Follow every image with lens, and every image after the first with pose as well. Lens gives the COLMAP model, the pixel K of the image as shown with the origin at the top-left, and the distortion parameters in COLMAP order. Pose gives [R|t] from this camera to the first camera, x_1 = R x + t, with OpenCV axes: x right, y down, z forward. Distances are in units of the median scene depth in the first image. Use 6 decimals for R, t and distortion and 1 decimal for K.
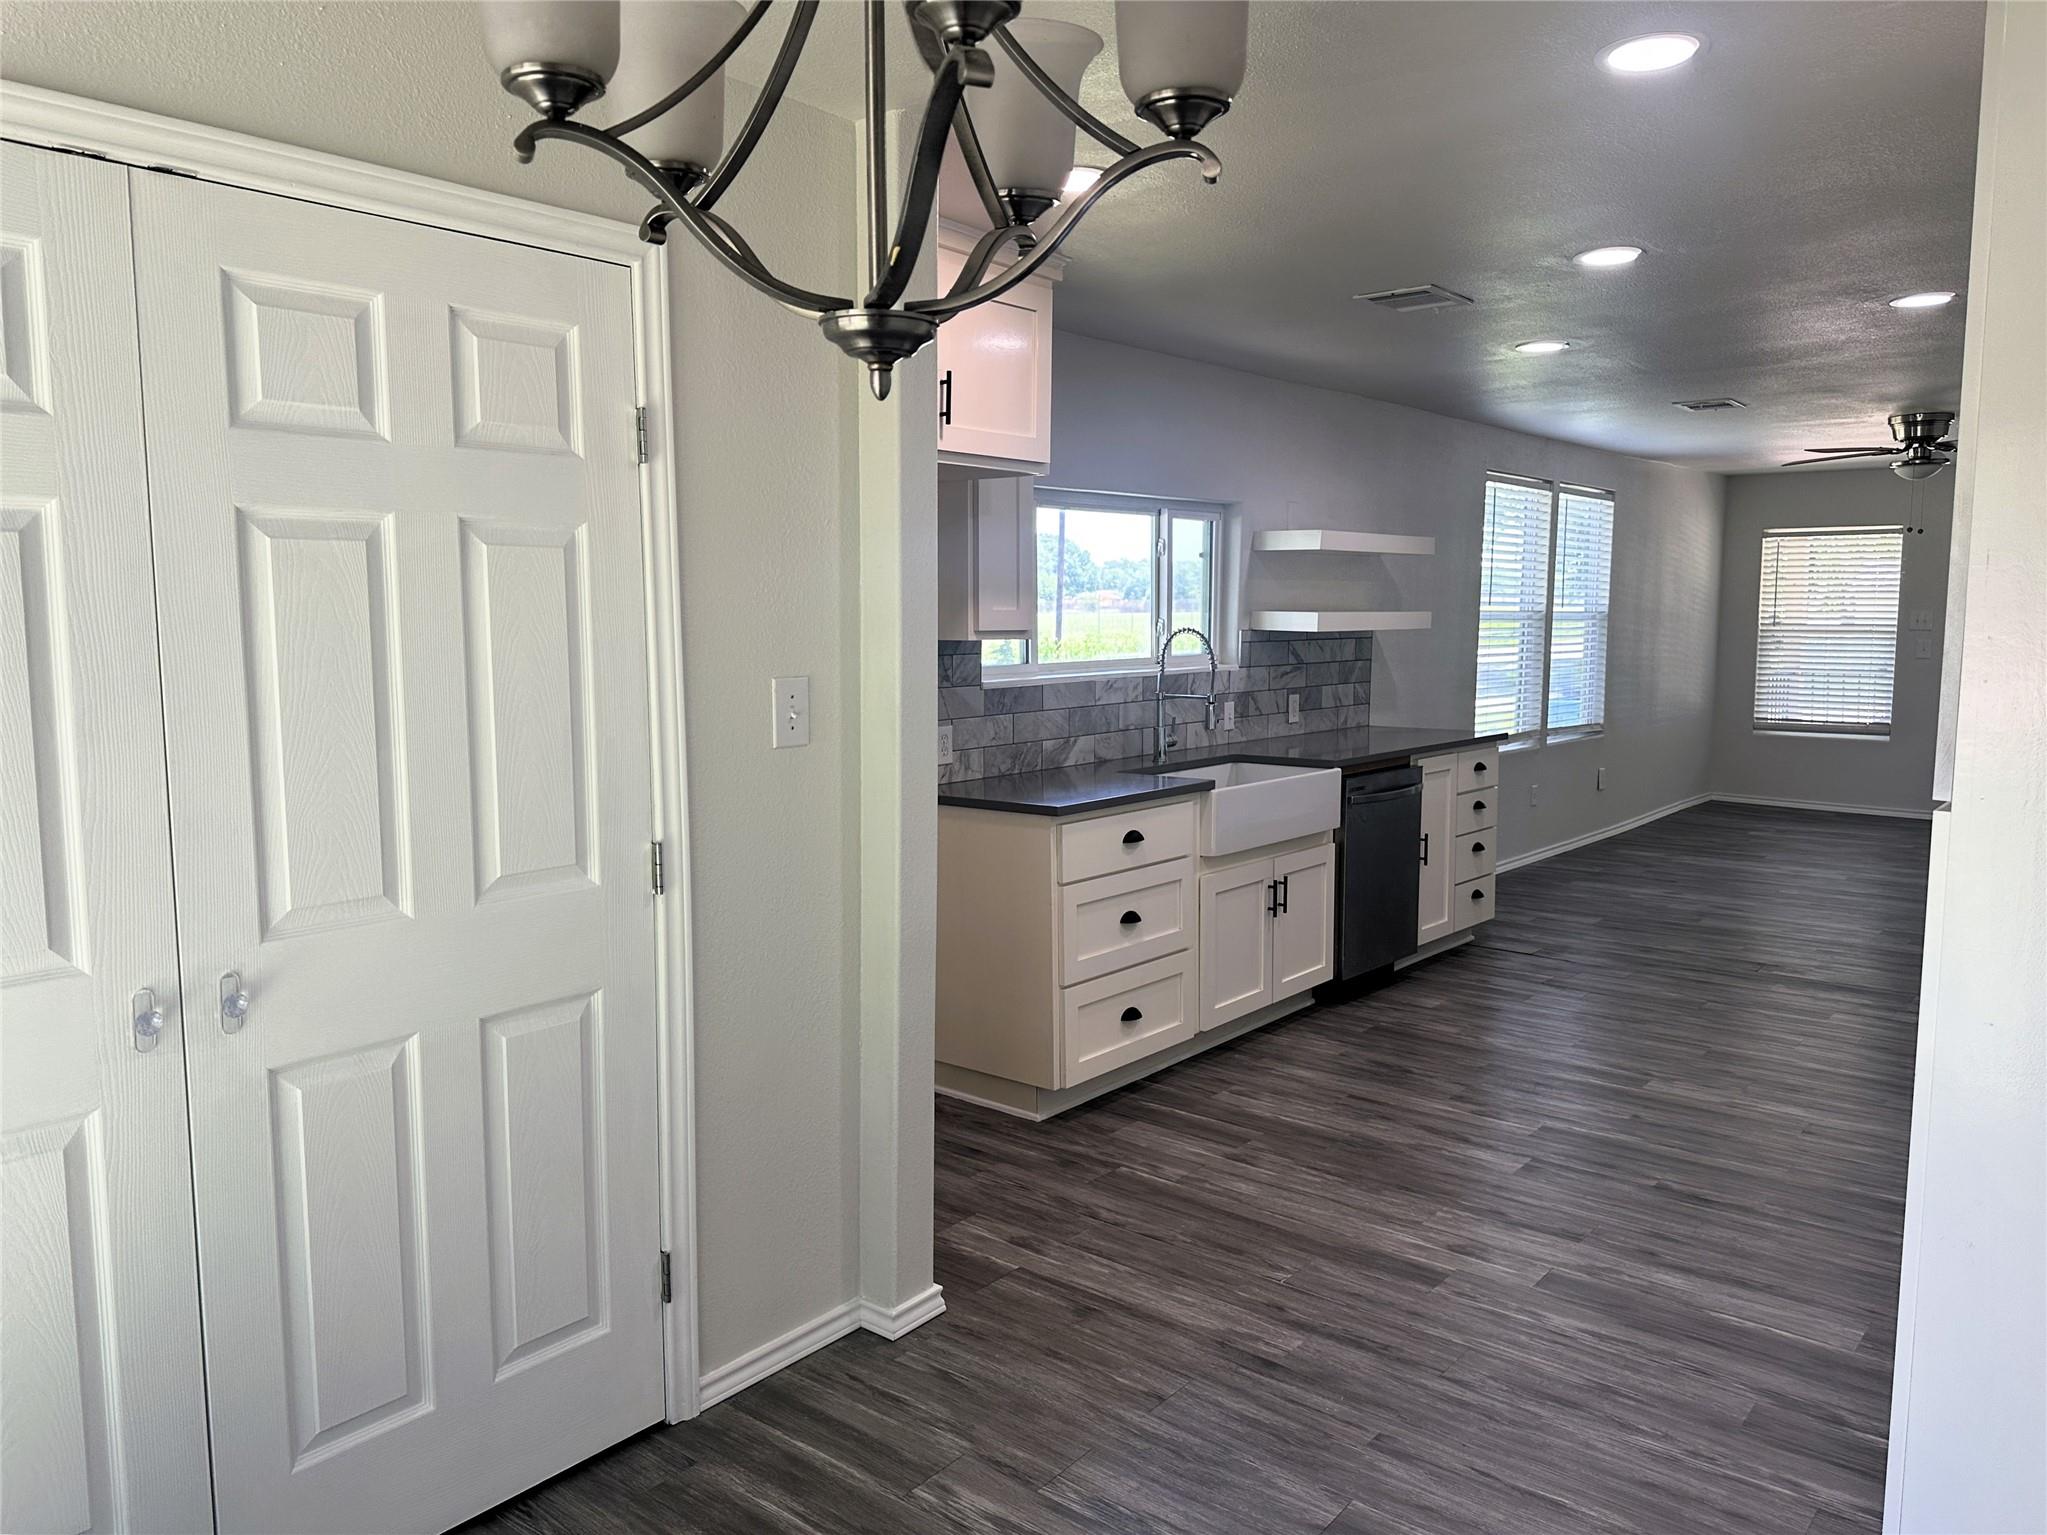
lens RADIAL K [[1457.2, 0, 1028.4], [0, 1457.2, 763.5], [0, 0, 1]] dist [0.160092, -0.238991]
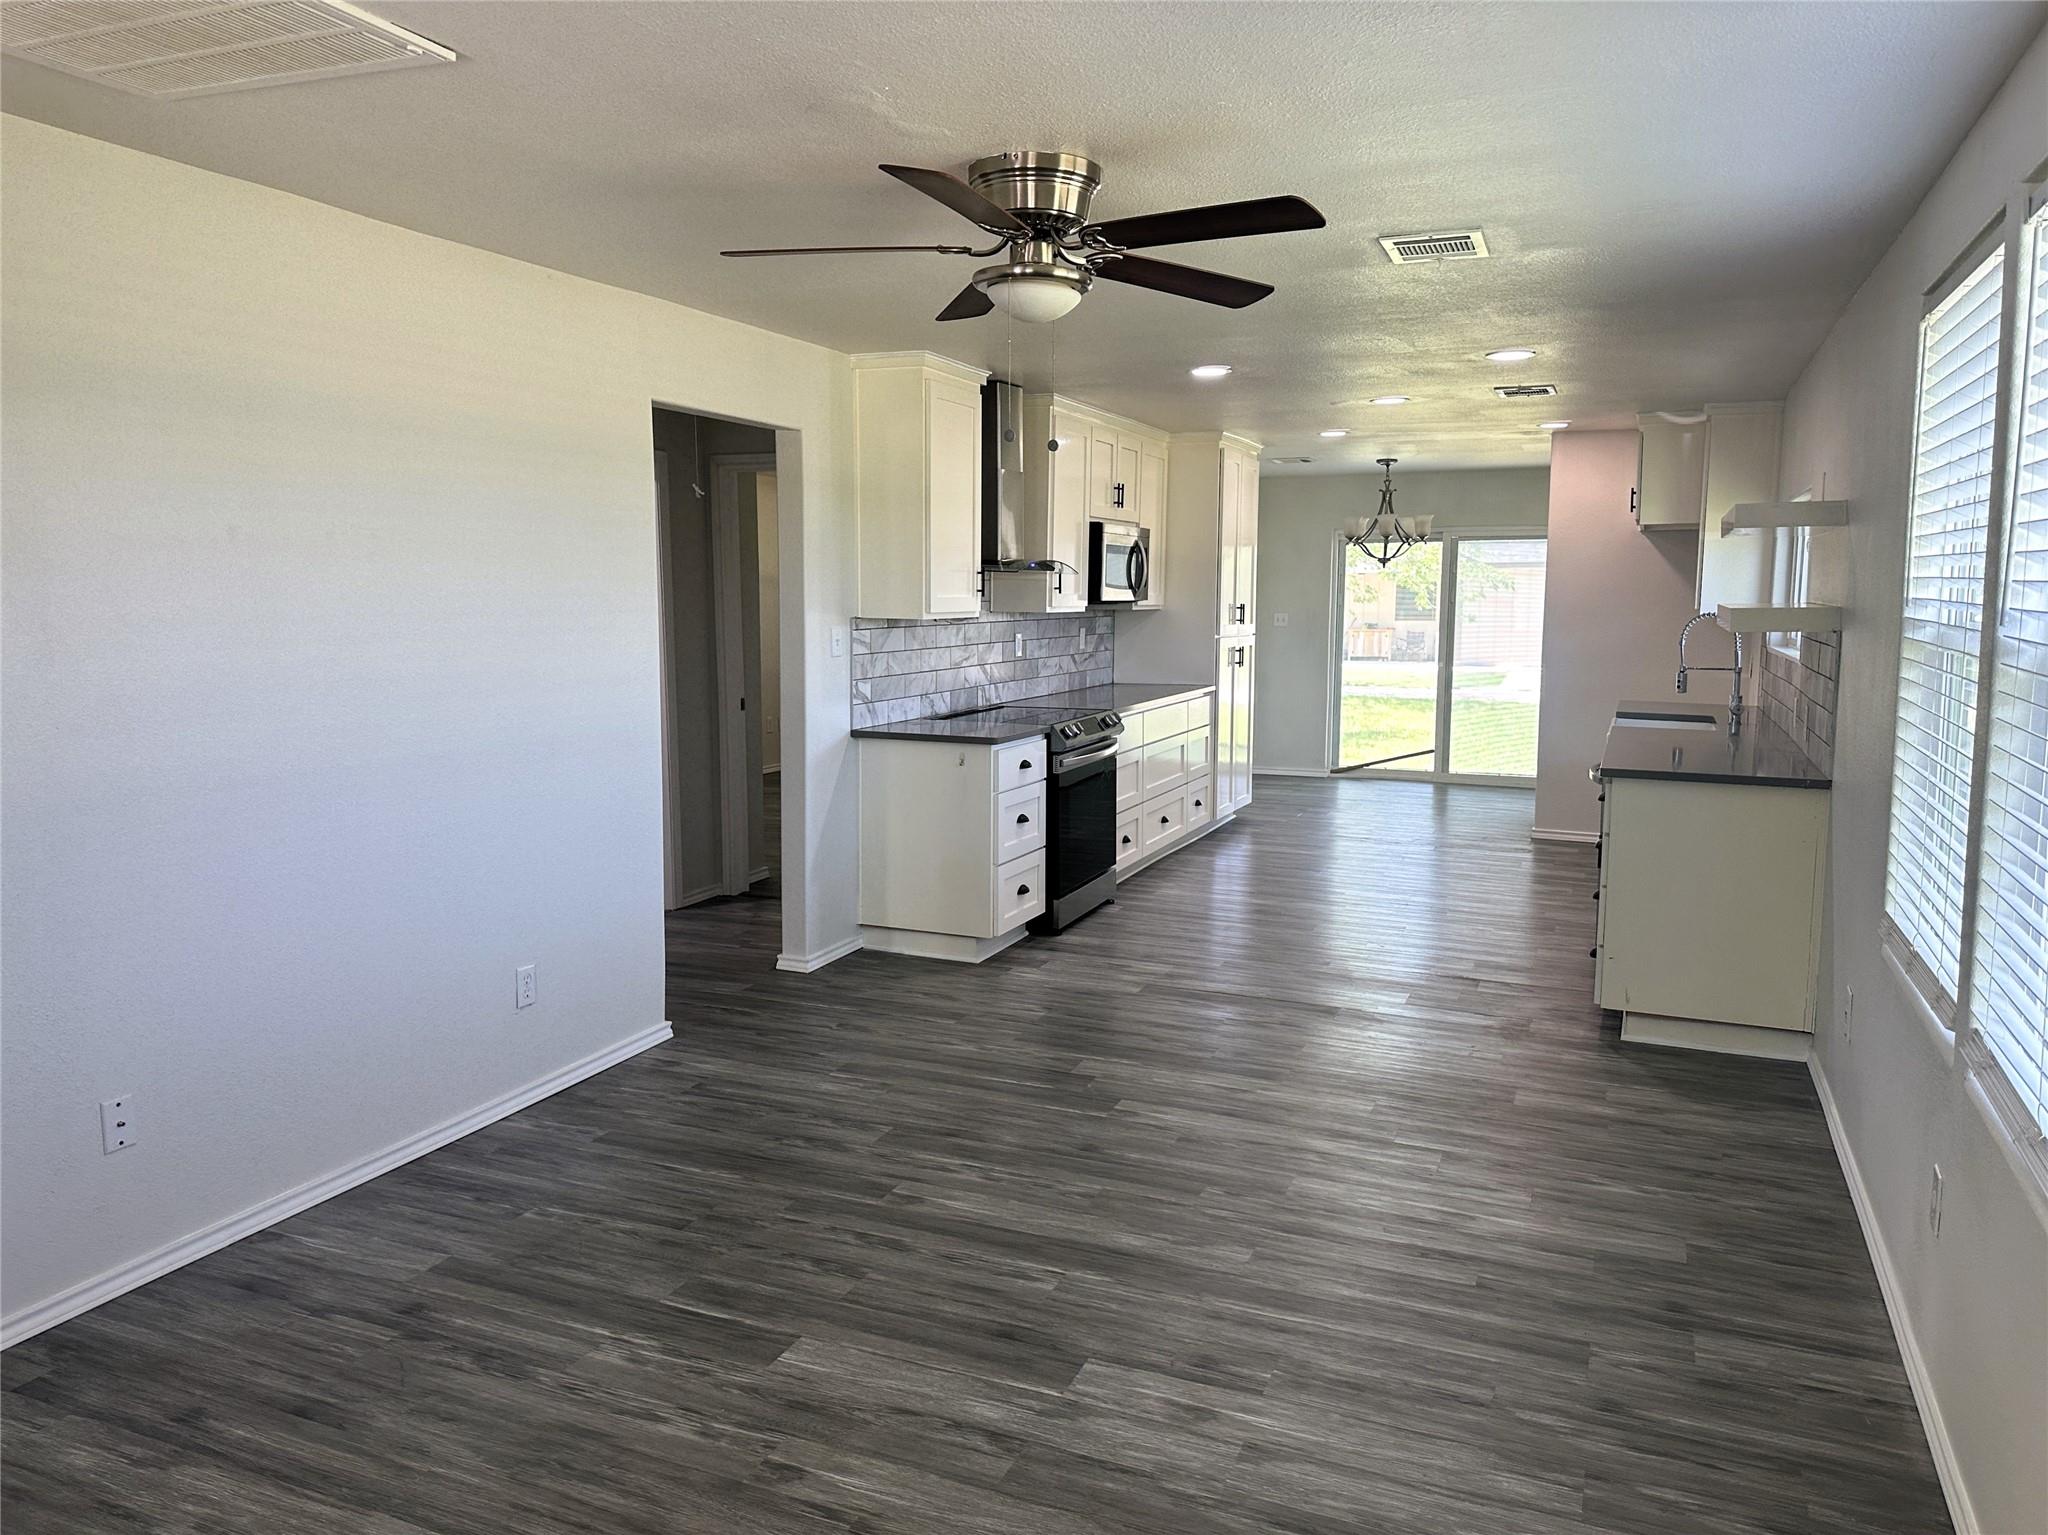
lens RADIAL K [[1426.4, 0, 1013.7], [0, 1426.4, 747.5], [0, 0, 1]] dist [0.154223, -0.289125]
pose [[-0.959956, 0.026718, -0.278873, 0.998046], [-0.034953, 0.976242, 0.213848, -0.218144], [0.277961, 0.215032, -0.936215, 1.957339]]
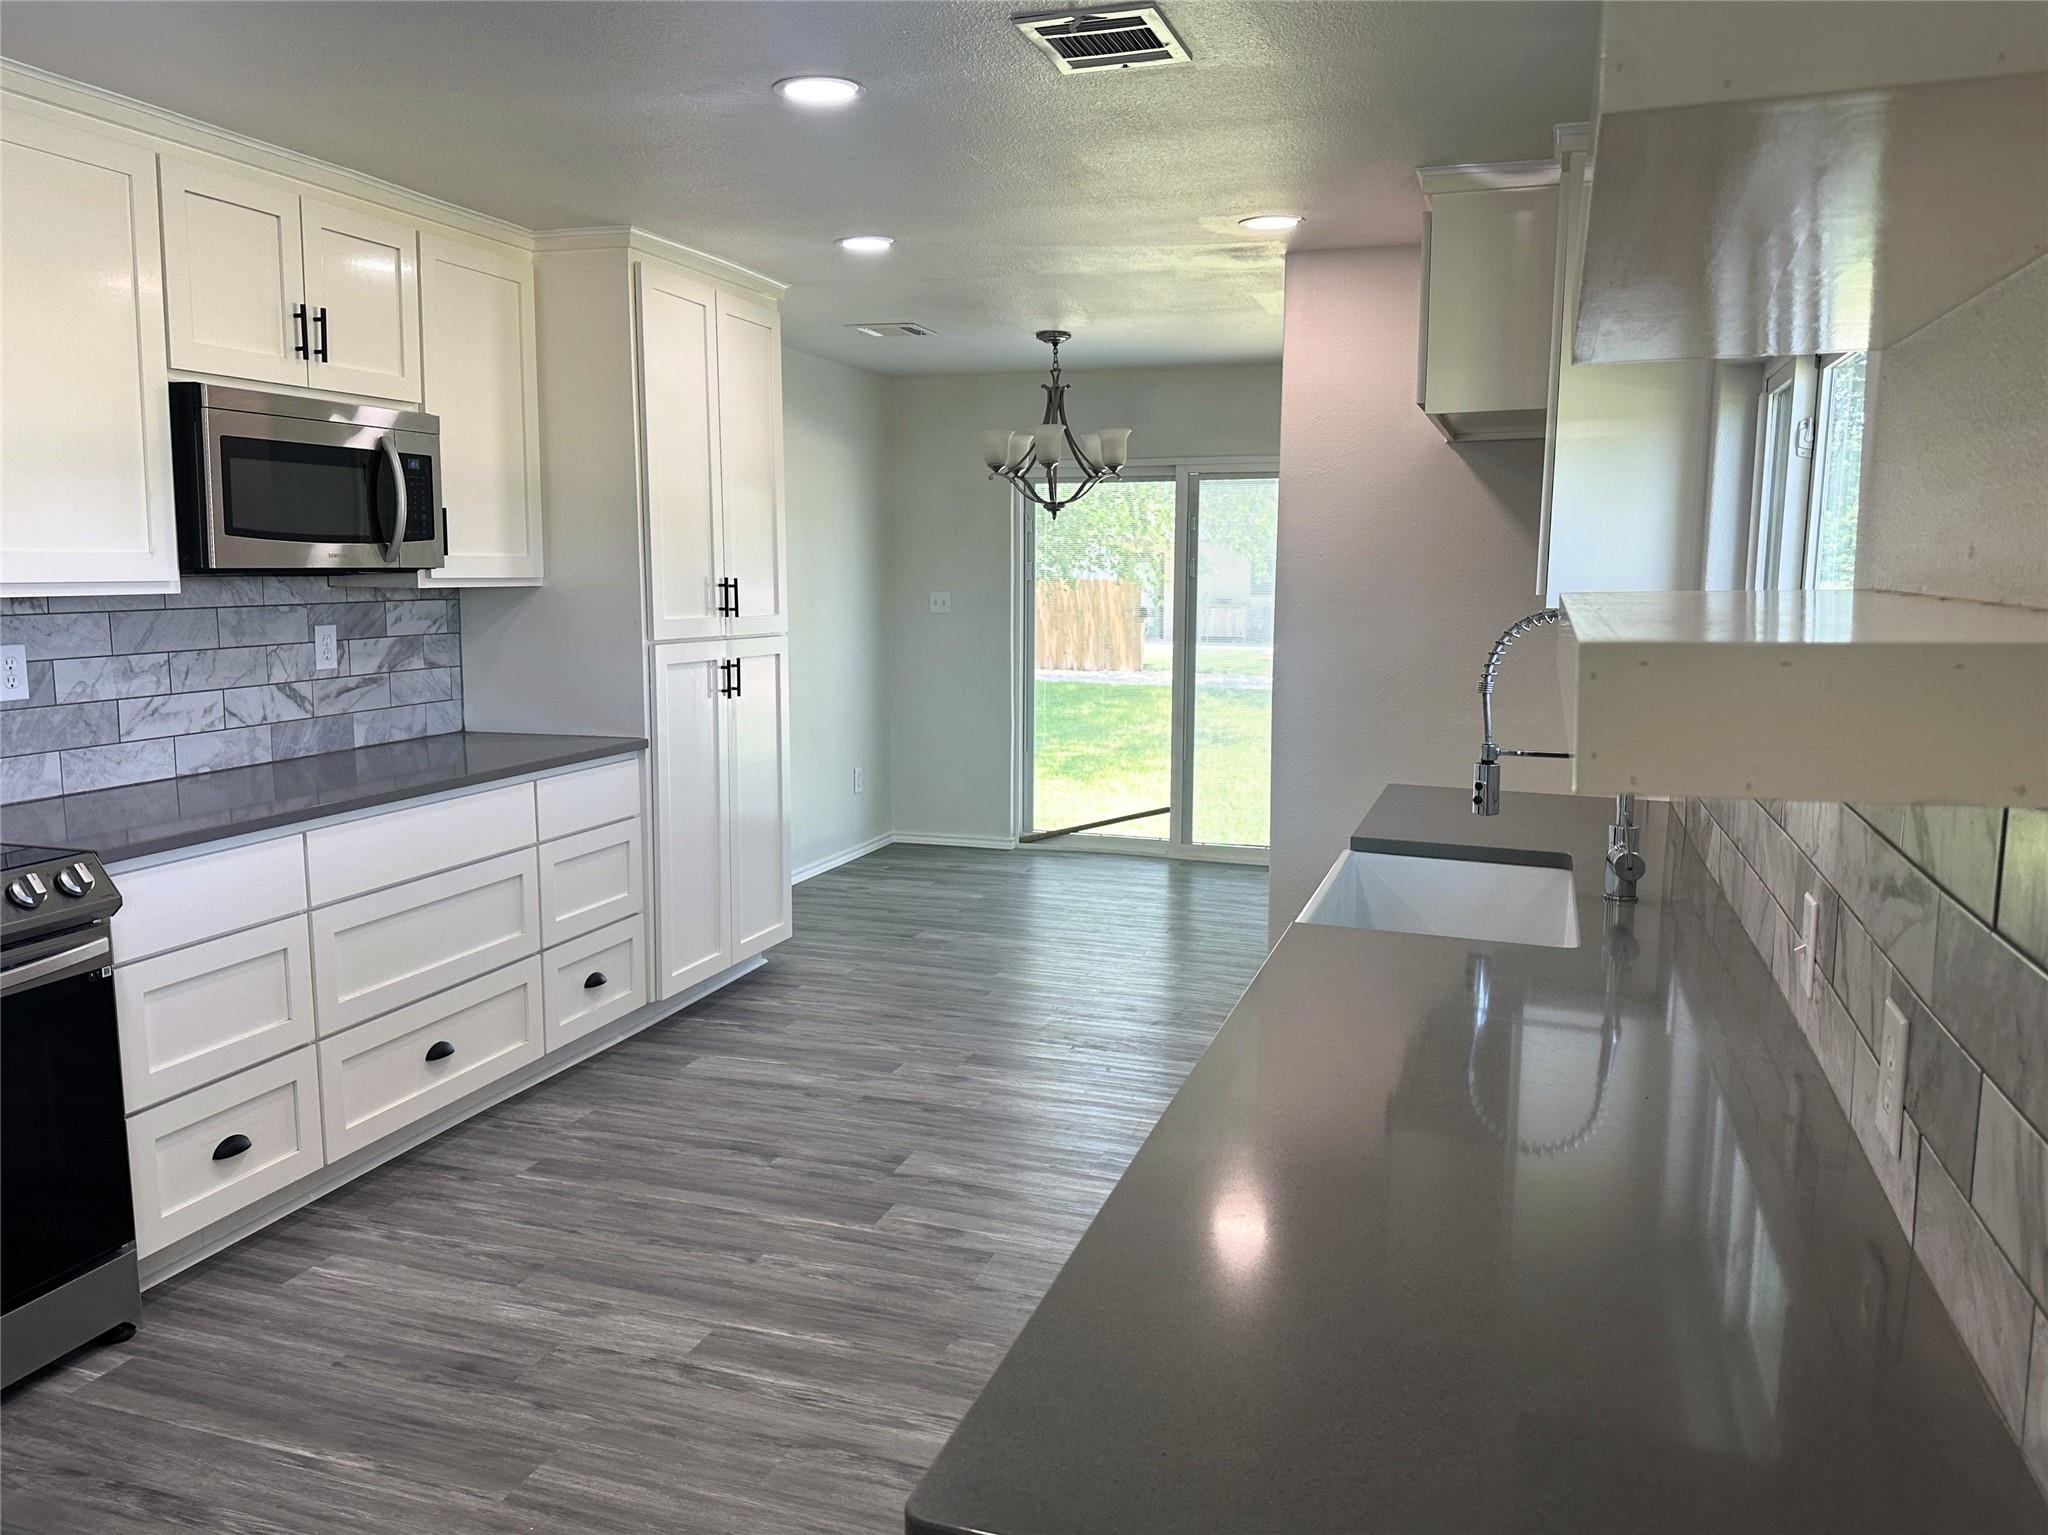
lens RADIAL K [[1499.1, 0, 1030.5], [0, 1499.1, 746.2], [0, 0, 1]] dist [0.079232, -0.145361]
pose [[-0.930273, 0.040056, -0.364675, 0.438500], [-0.045169, 0.973954, 0.222203, -0.145328], [0.364077, 0.223181, -0.904233, 1.350077]]
